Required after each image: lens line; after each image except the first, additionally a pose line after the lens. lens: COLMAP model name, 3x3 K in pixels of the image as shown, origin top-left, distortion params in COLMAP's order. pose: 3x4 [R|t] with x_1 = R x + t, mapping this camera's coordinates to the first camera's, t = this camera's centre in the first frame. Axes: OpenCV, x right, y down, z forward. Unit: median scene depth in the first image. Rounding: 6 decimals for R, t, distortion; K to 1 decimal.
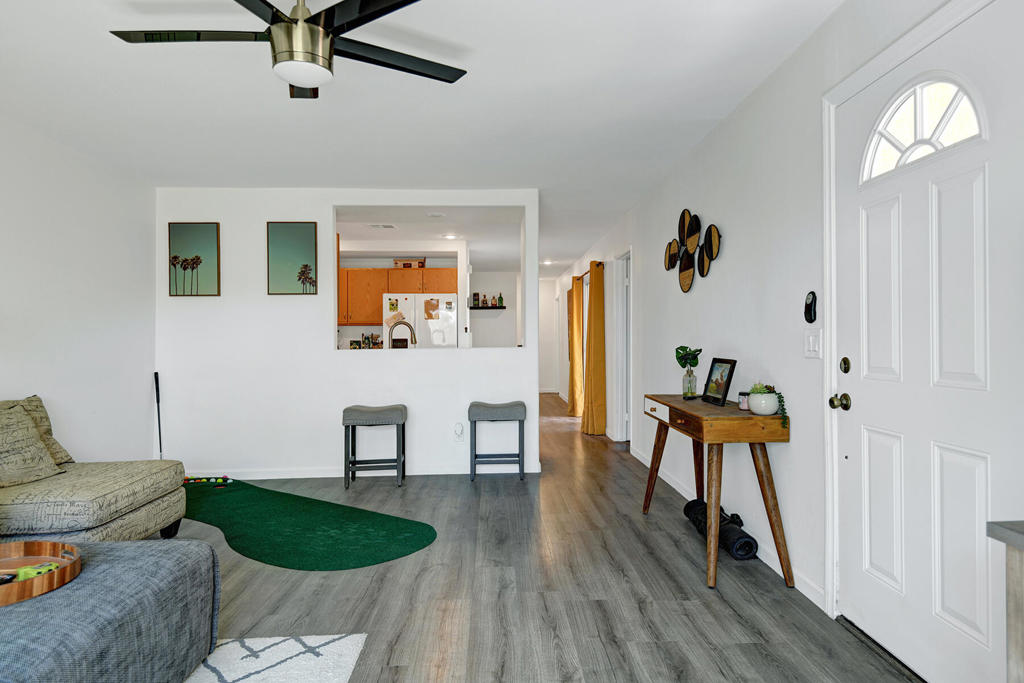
lens RADIAL K [[581.4, 0, 512.8], [0, 581.4, 339.9], [0, 0, 1]] dist [0.036286, 0.000785]
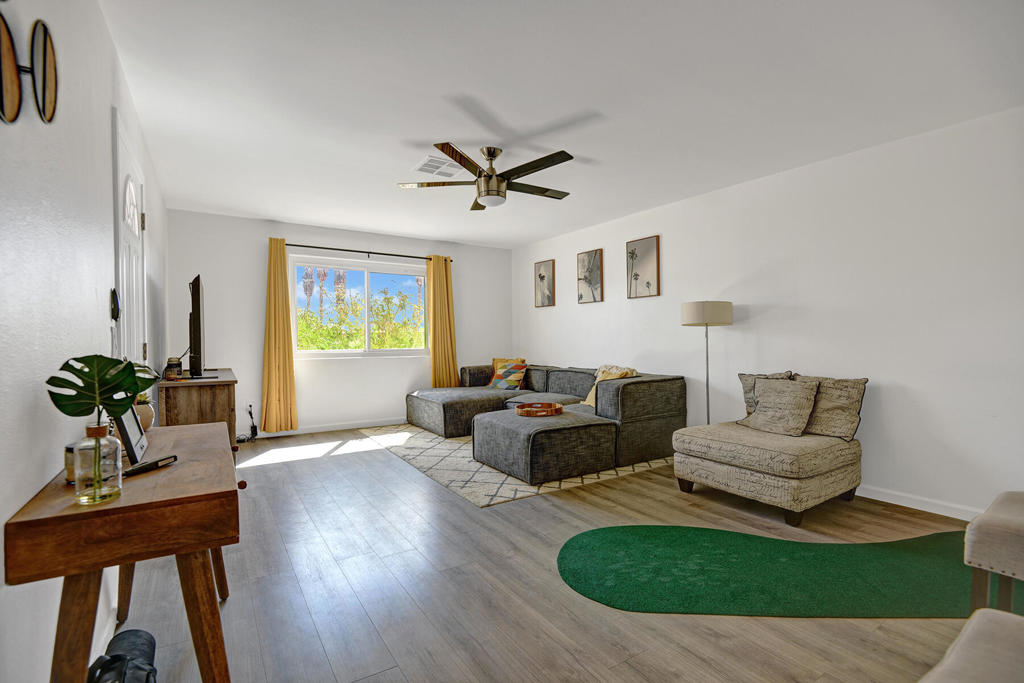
lens RADIAL K [[474.5, 0, 505.4], [0, 474.5, 346.5], [0, 0, 1]] dist [-0.021520, -0.001971]
pose [[-0.860730, 0.020362, -0.508654, 0.336422], [0.012066, 0.999735, 0.019602, 0.009242], [0.508918, 0.010735, -0.860748, 1.972460]]
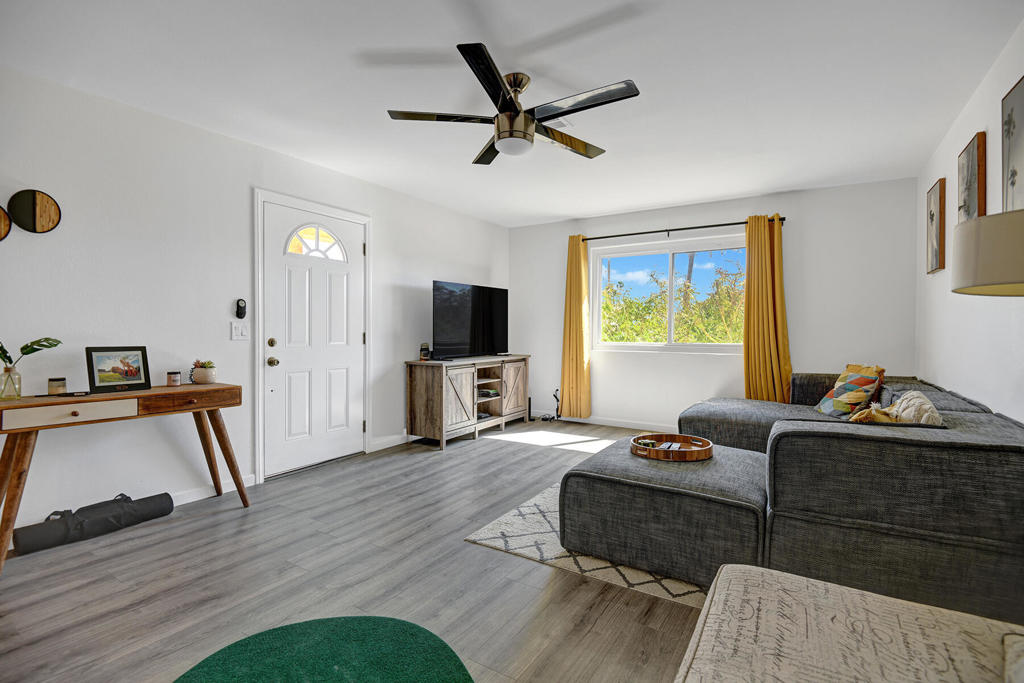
lens RADIAL K [[474.5, 0, 530.3], [0, 474.5, 336.7], [0, 0, 1]] dist [-0.021520, -0.001971]
pose [[-0.828569, 0.000204, 0.559887, -0.890327], [0.005816, 0.999949, 0.008242, 0.014774], [-0.559857, 0.010086, -0.828528, 1.633344]]
